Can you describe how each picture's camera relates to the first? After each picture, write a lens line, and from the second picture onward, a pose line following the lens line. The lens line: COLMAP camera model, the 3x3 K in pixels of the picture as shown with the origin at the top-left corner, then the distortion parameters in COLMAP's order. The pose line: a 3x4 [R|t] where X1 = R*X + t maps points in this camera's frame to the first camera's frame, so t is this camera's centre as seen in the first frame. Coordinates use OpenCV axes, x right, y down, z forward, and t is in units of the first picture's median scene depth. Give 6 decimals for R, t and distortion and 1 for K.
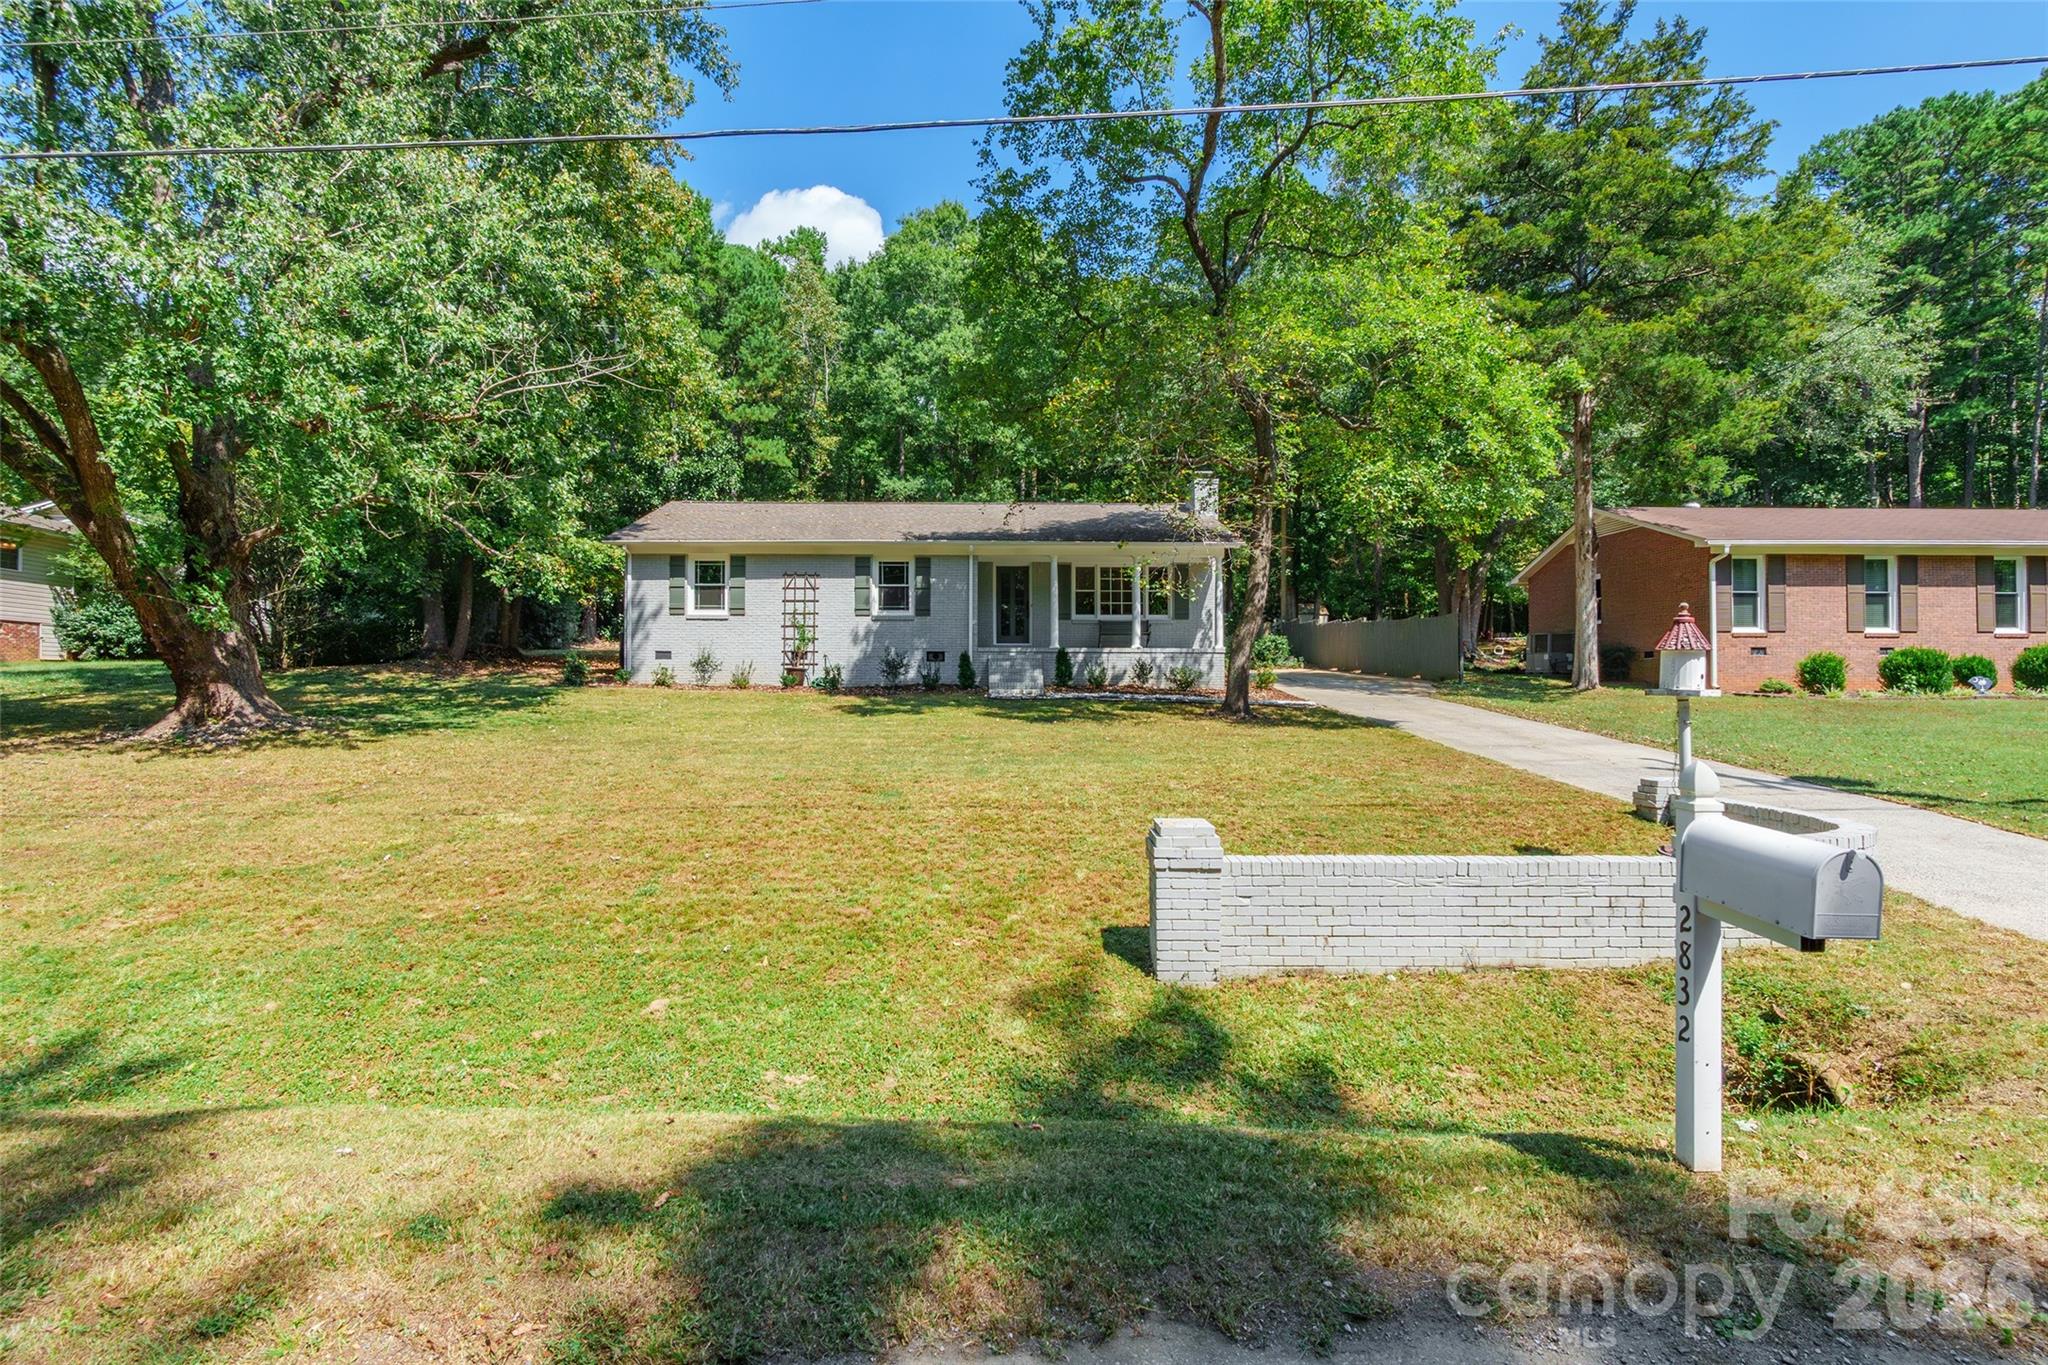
lens RADIAL K [[955.8, 0, 1024.0], [0, 955.8, 682.5], [0, 0, 1]] dist [0.020495, 0.000019]
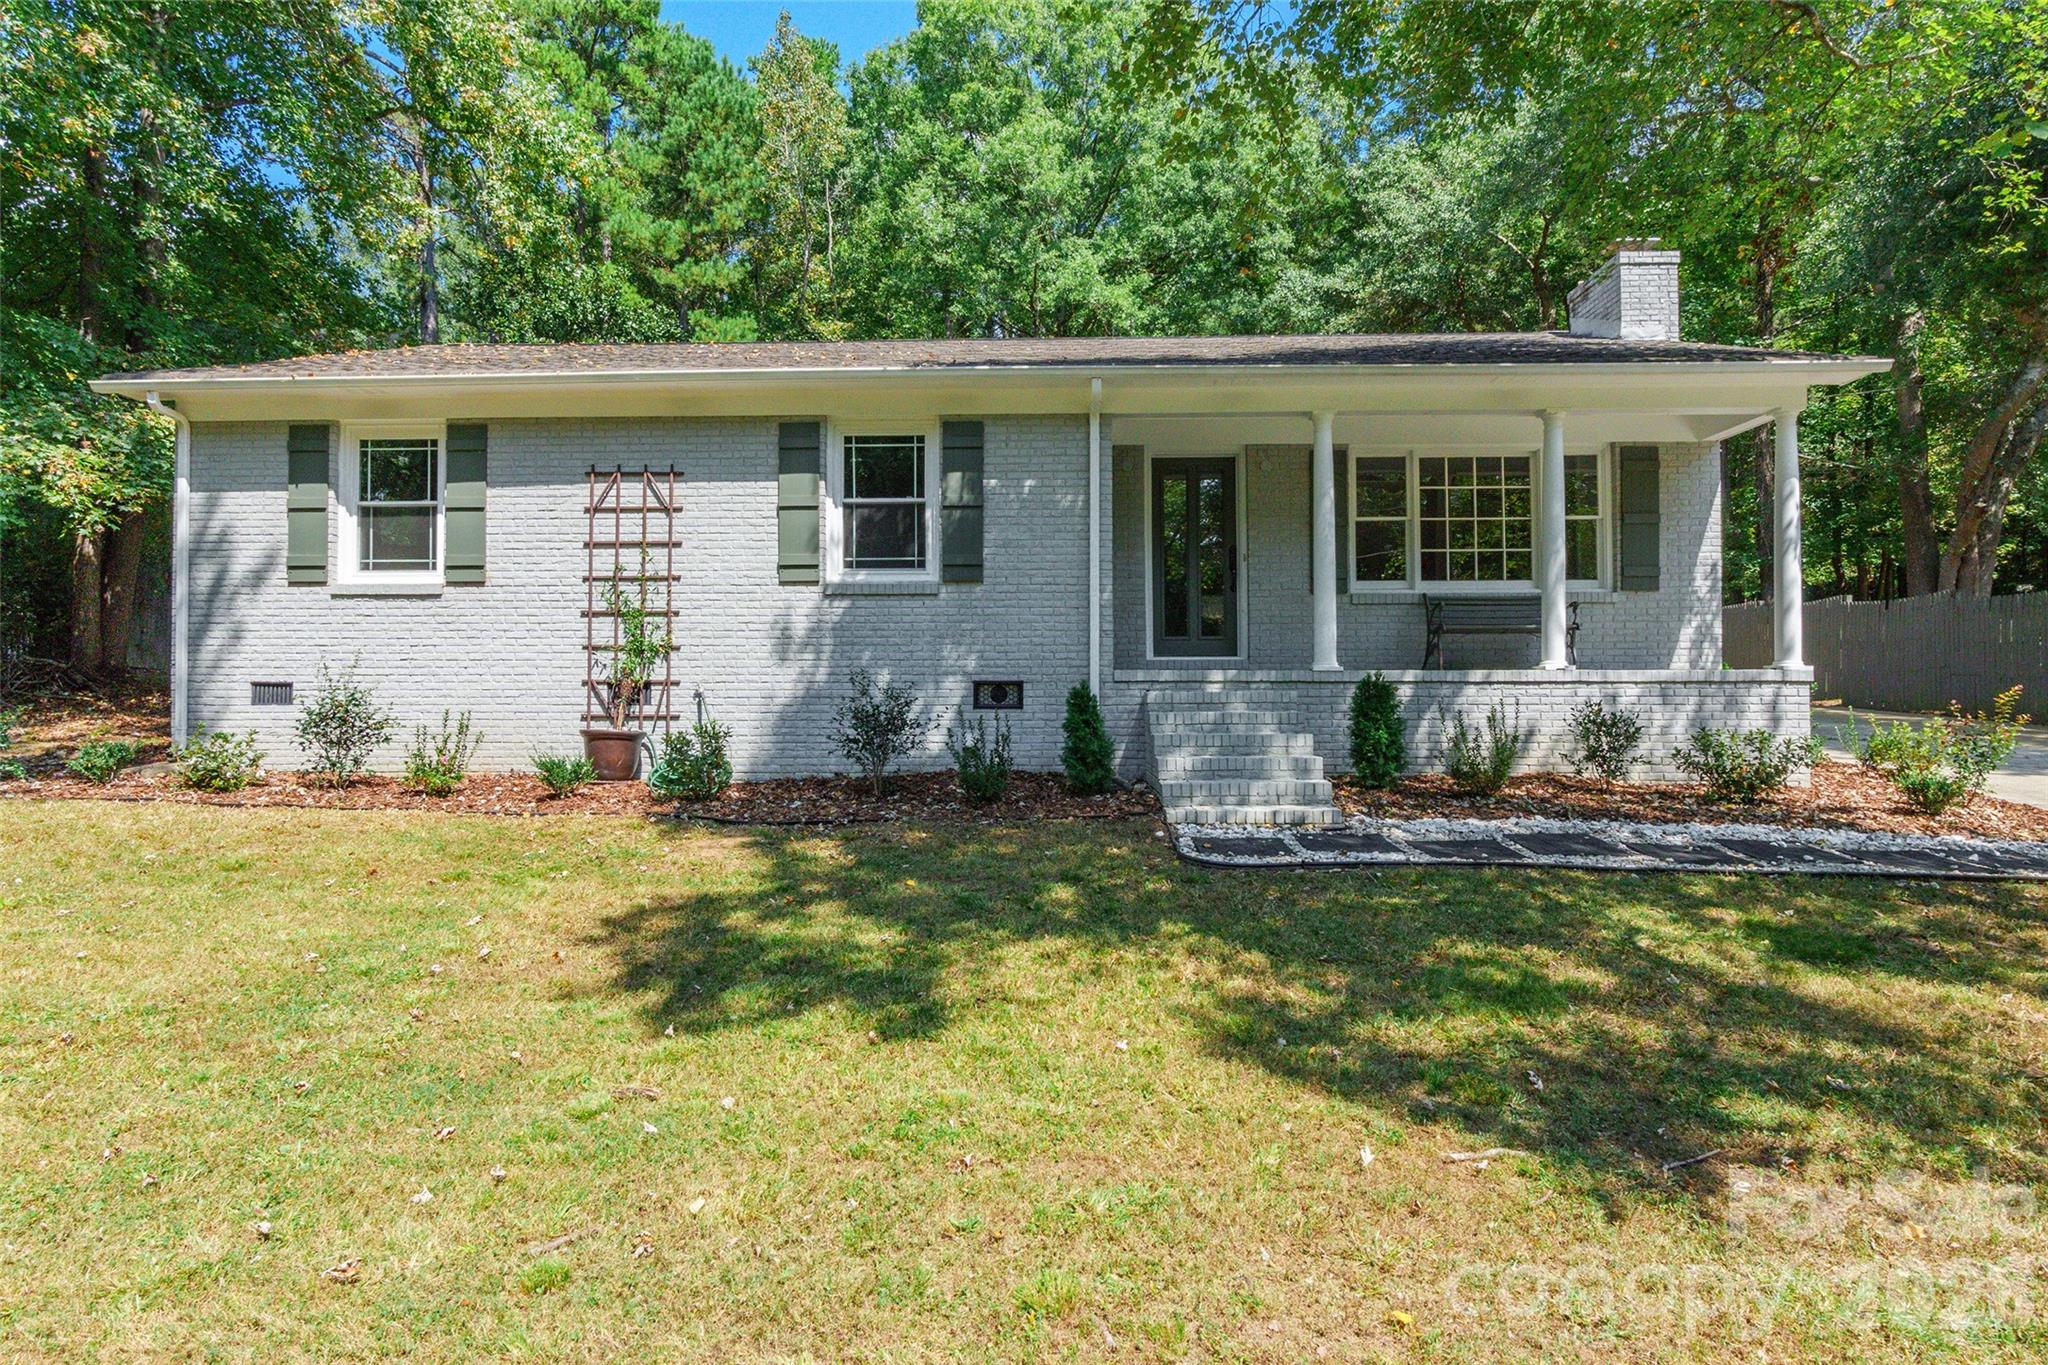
lens RADIAL K [[974.5, 0, 1021.4], [0, 974.5, 751.2], [0, 0, 1]] dist [0.022483, 0.000083]
pose [[0.997365, 0.002671, -0.072493, -0.056767], [0.002251, 0.997701, 0.067730, -0.030920], [0.072507, -0.067714, 0.995067, 0.627541]]
